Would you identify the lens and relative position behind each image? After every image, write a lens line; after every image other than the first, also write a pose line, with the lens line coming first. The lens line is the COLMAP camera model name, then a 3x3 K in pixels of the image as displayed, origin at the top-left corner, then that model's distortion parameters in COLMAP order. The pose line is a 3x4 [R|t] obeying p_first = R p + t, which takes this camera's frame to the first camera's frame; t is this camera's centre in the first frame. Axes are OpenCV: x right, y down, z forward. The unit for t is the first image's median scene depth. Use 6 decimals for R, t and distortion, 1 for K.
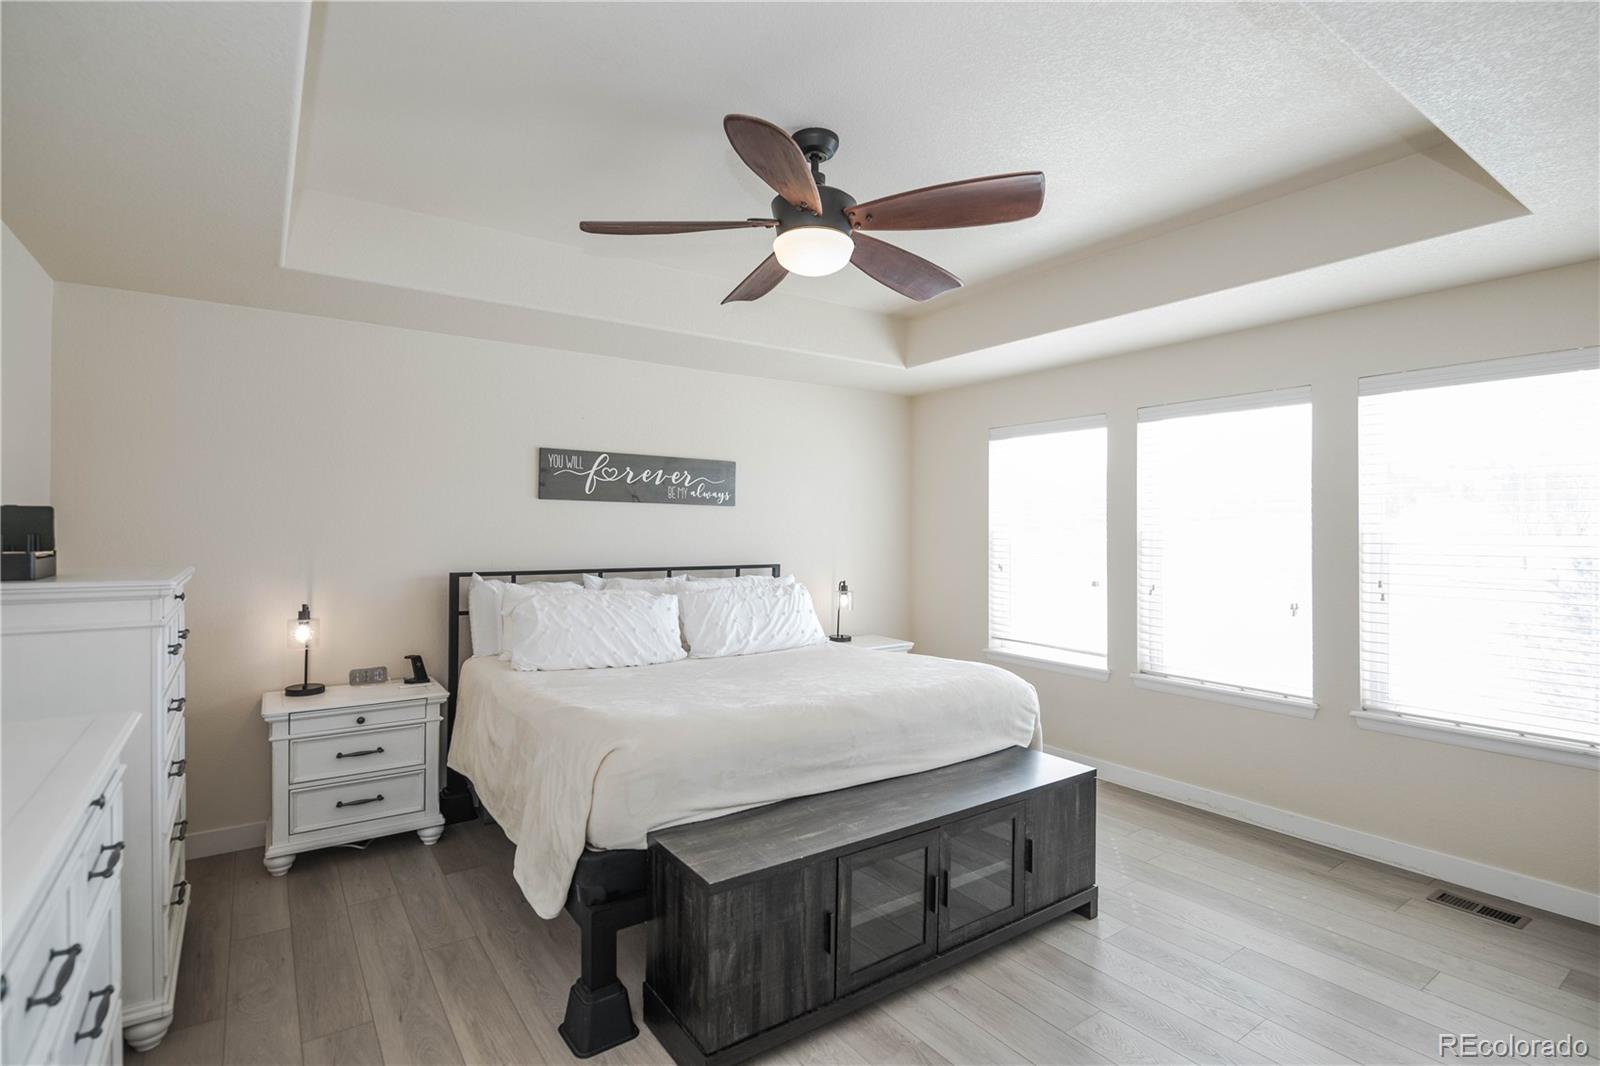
lens RADIAL K [[770.2, 0, 795.5], [0, 770.2, 535.3], [0, 0, 1]] dist [0.002931, -0.004128]
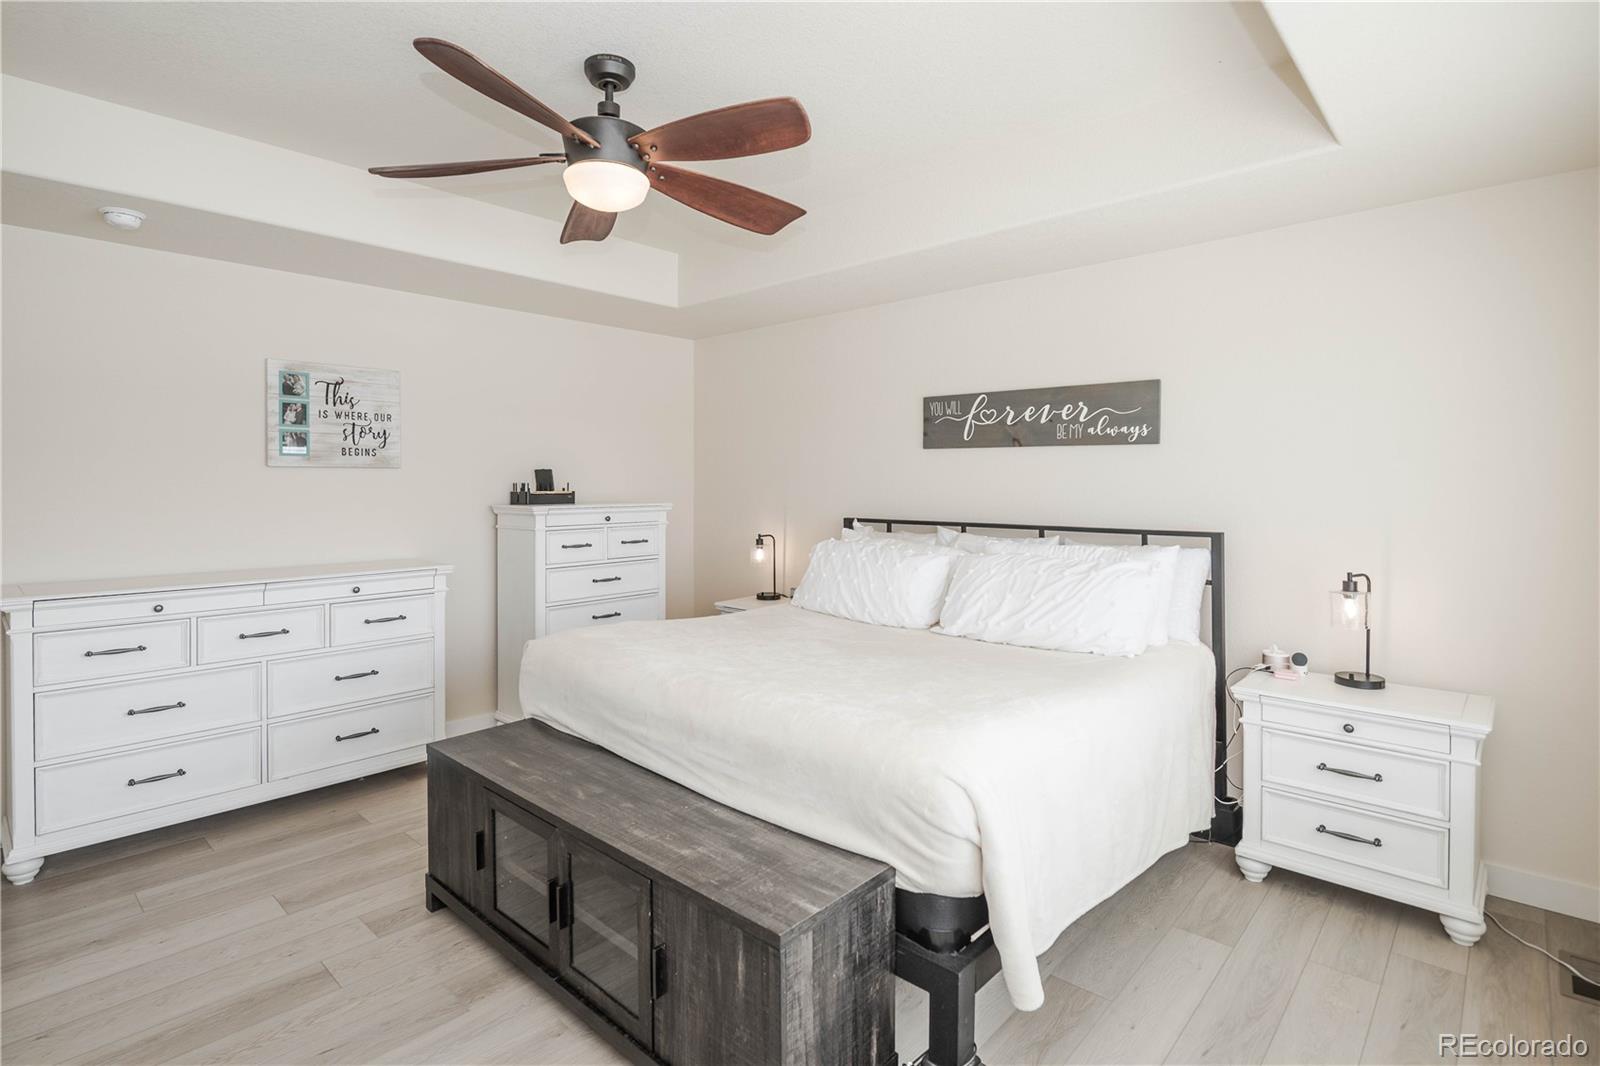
lens RADIAL K [[770.2, 0, 764.8], [0, 770.2, 482.0], [0, 0, 1]] dist [0.002931, -0.004128]
pose [[0.197298, -0.006171, -0.980324, 0.579902], [-0.008062, 0.999936, -0.007917, 0.004910], [0.980310, 0.009466, 0.197235, 0.577176]]
